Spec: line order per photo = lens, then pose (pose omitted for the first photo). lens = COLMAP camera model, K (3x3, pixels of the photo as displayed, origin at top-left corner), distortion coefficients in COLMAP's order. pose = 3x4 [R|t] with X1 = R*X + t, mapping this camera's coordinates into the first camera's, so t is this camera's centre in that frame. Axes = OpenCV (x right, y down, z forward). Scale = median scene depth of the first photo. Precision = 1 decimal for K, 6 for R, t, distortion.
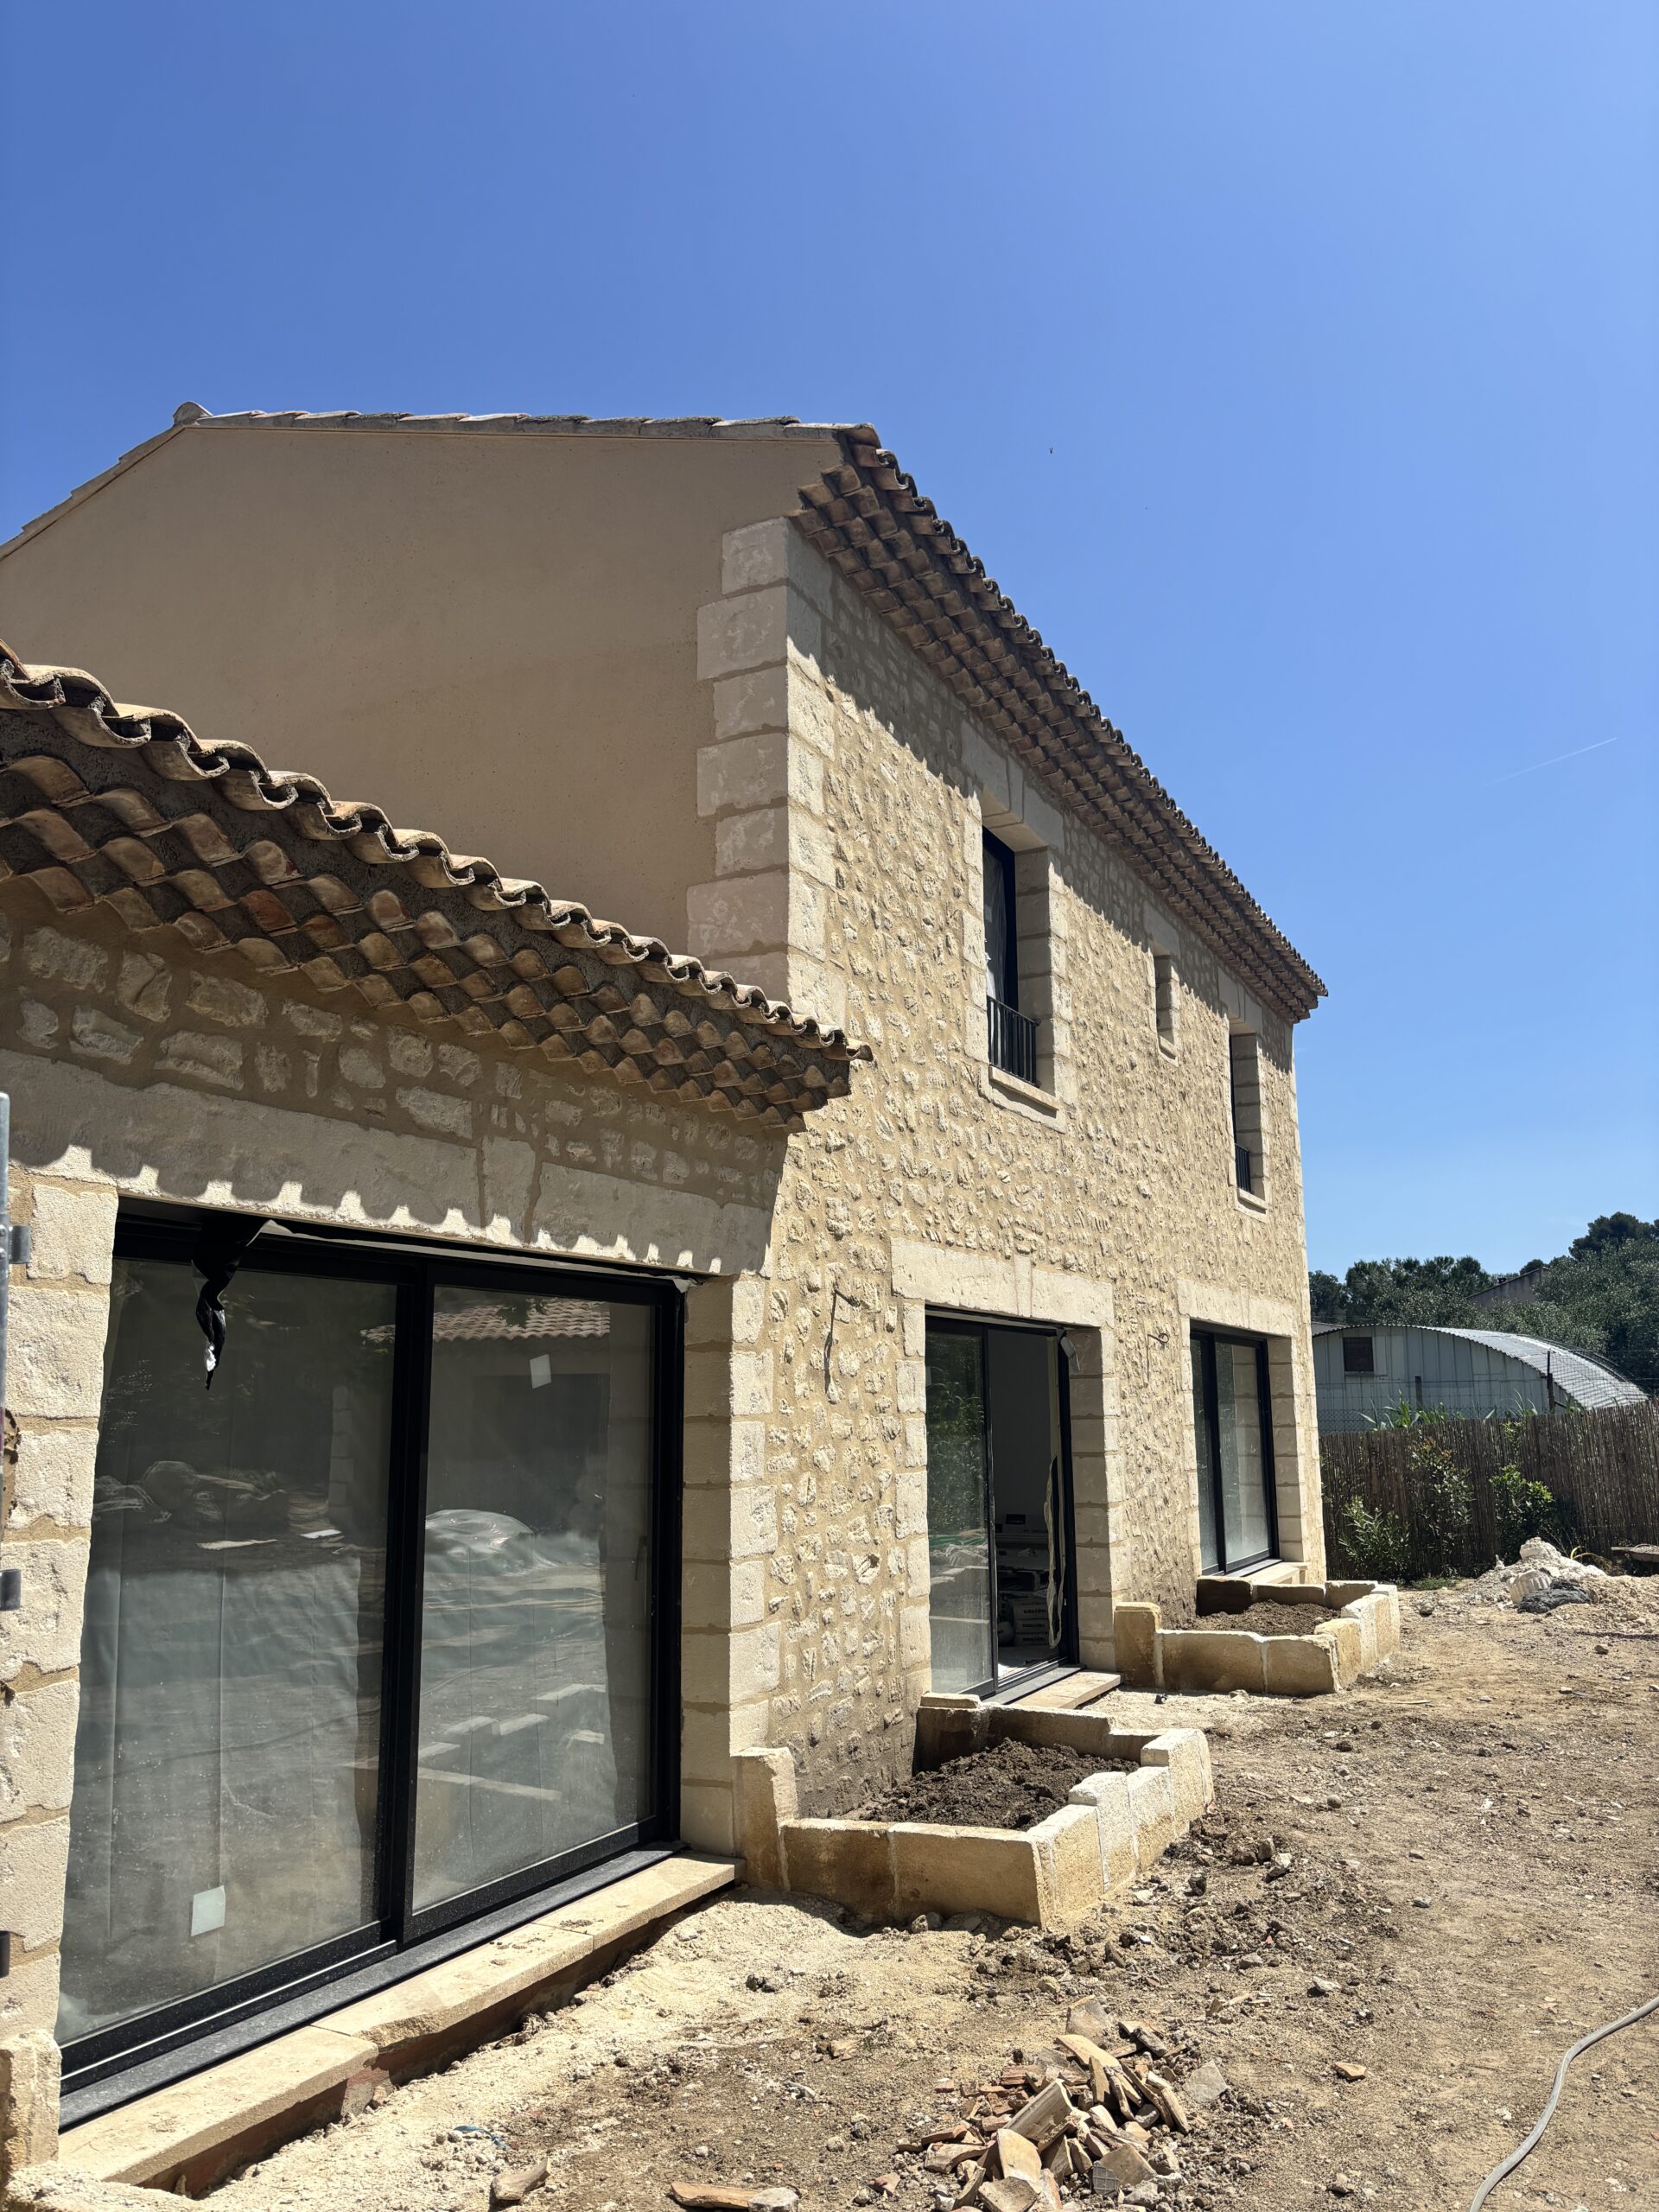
lens RADIAL K [[1572.0, 0, 829.5], [0, 1572.0, 1106.0], [0, 0, 1]] dist [0.057666, 0.000451]
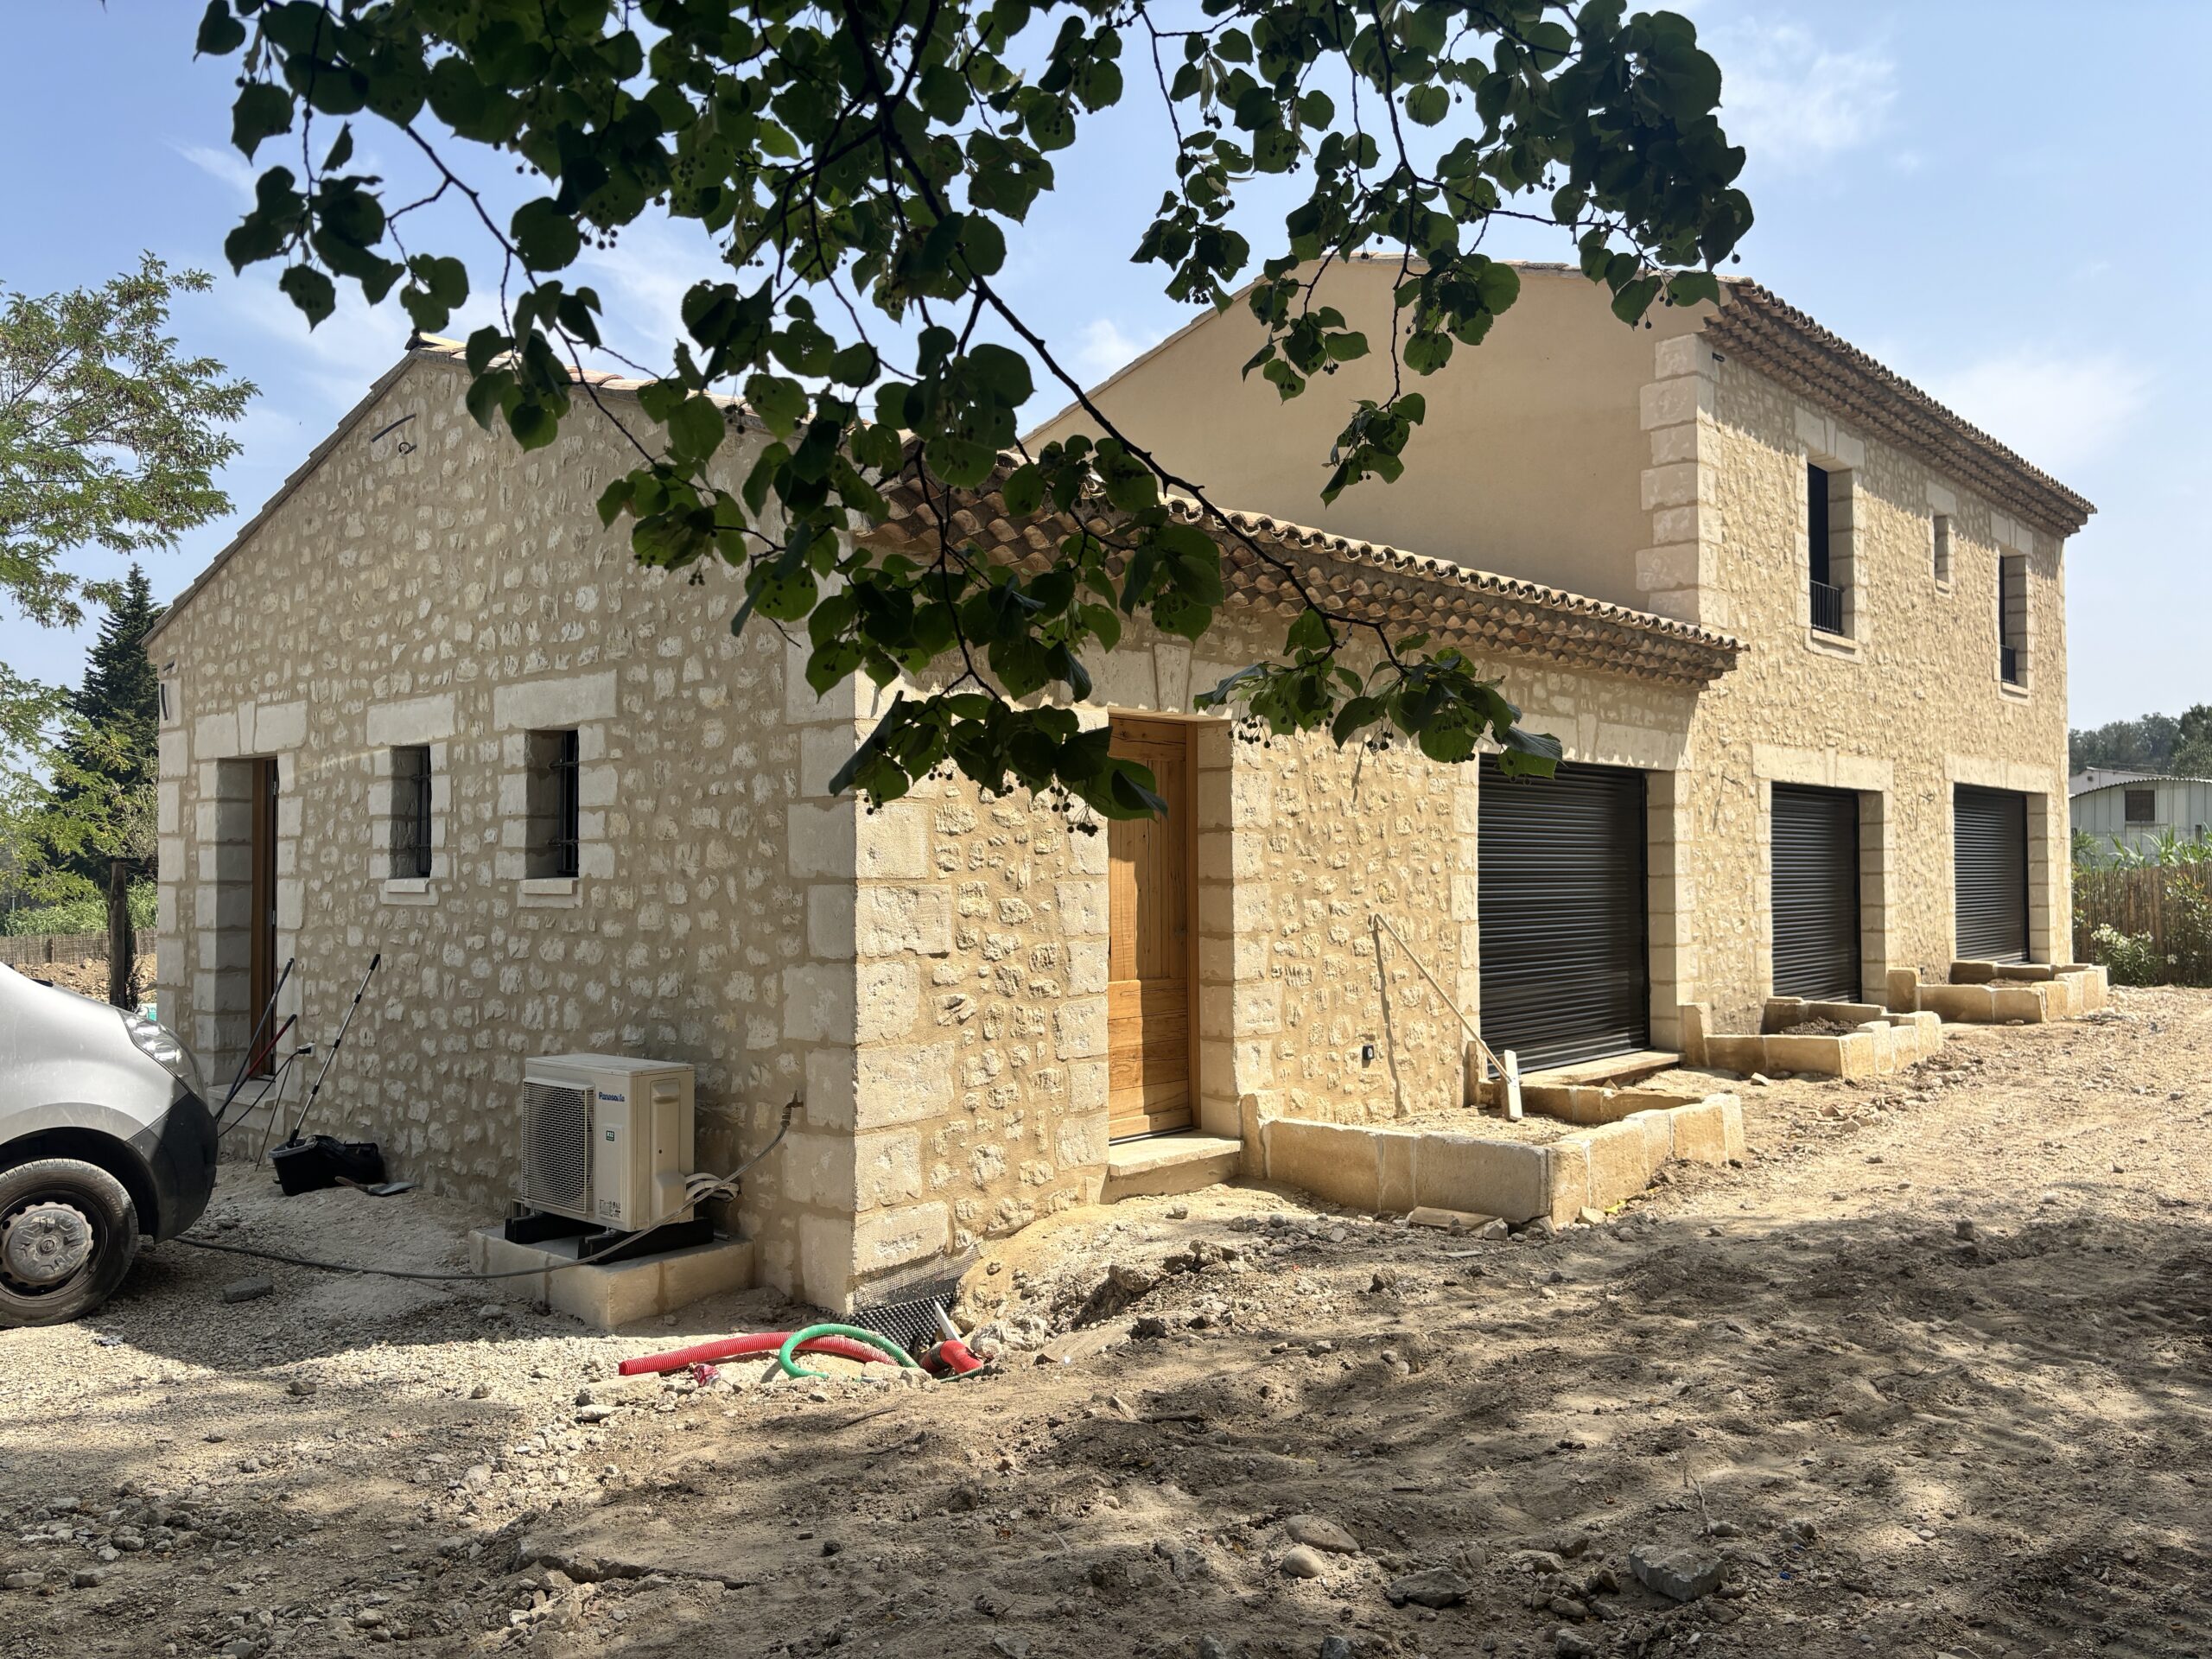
lens RADIAL K [[1636.2, 0, 1106.0], [0, 1636.2, 829.5], [0, 0, 1]] dist [-0.031017, 0.049972]
pose [[0.961215, -0.003416, -0.275779, -0.127237], [0.049323, 0.985933, 0.159698, -0.122505], [0.271354, -0.167106, 0.947862, -0.769479]]
